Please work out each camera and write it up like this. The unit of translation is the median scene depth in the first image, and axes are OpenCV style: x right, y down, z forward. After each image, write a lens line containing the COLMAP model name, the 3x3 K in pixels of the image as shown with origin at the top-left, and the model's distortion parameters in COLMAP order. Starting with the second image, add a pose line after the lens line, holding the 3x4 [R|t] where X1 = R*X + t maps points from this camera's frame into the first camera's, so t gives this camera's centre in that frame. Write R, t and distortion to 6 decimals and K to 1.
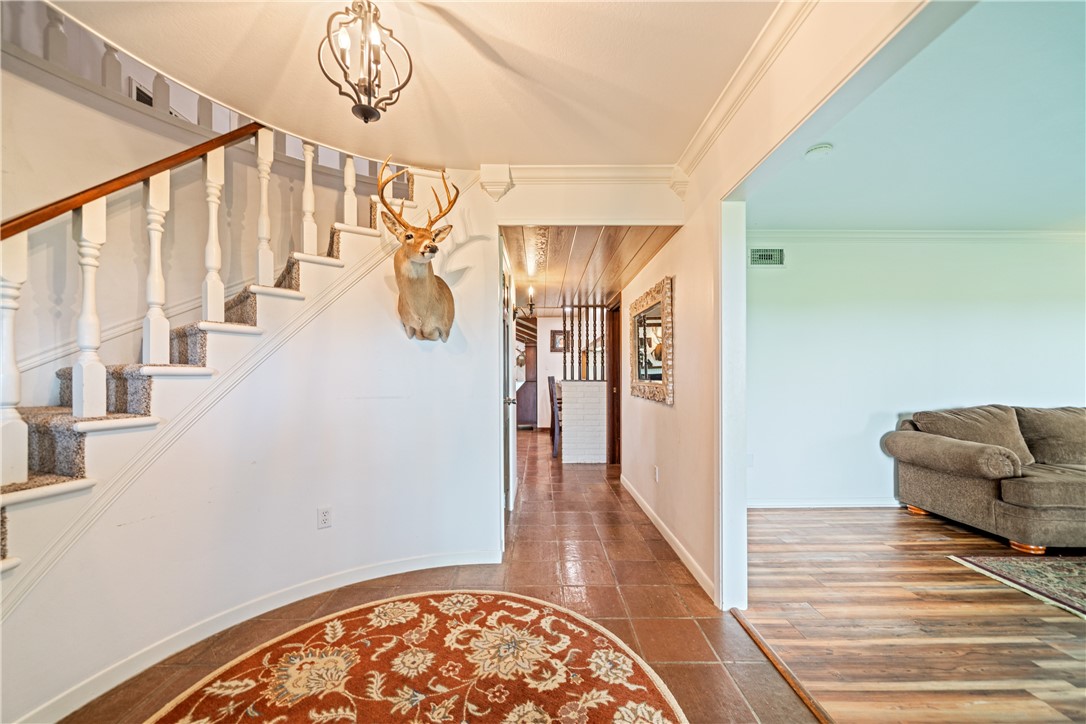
lens RADIAL K [[406.2, 0, 537.6], [0, 406.2, 374.0], [0, 0, 1]] dist [-0.000970, -0.000122]
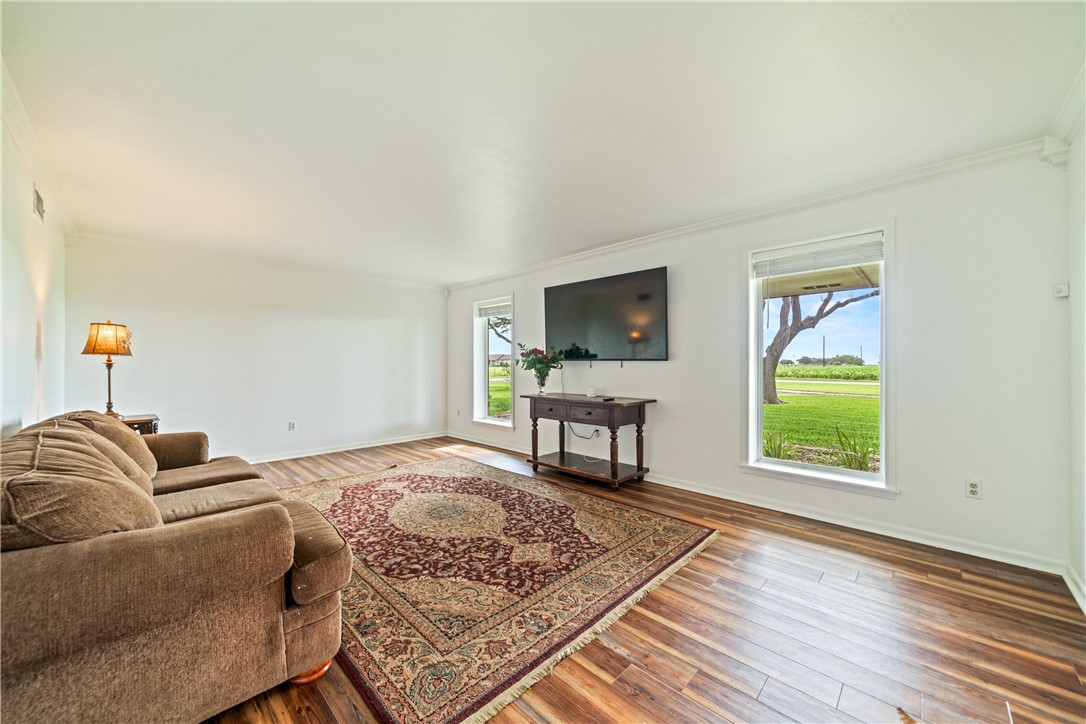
lens RADIAL K [[395.7, 0, 544.8], [0, 395.7, 367.7], [0, 0, 1]] dist [-0.001684, -0.000184]
pose [[-0.710400, -0.001521, 0.703797, 0.516920], [-0.003862, 0.999991, -0.001738, 0.005563], [-0.703788, -0.003953, -0.710399, 1.041583]]
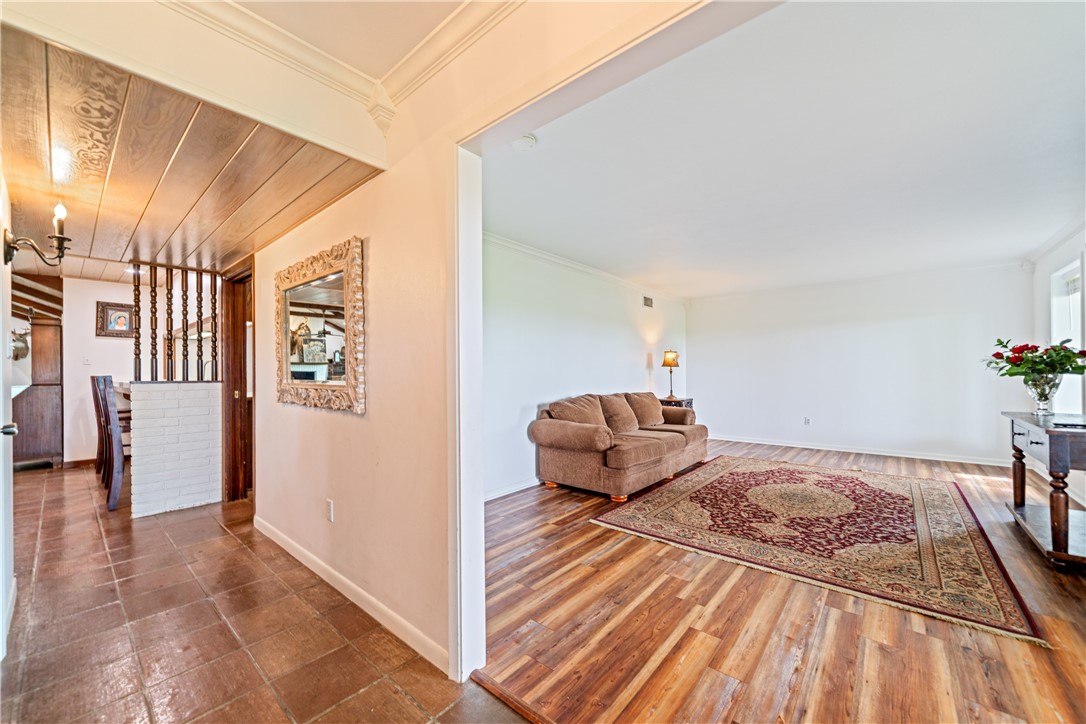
lens RADIAL K [[413.5, 0, 540.6], [0, 413.5, 369.9], [0, 0, 1]] dist [-0.001003, -0.000029]
pose [[0.648725, 0.002599, 0.761018, -0.026464], [0.000518, 0.999992, -0.003857, 0.000074], [-0.761023, 0.002896, 0.648719, 0.262296]]
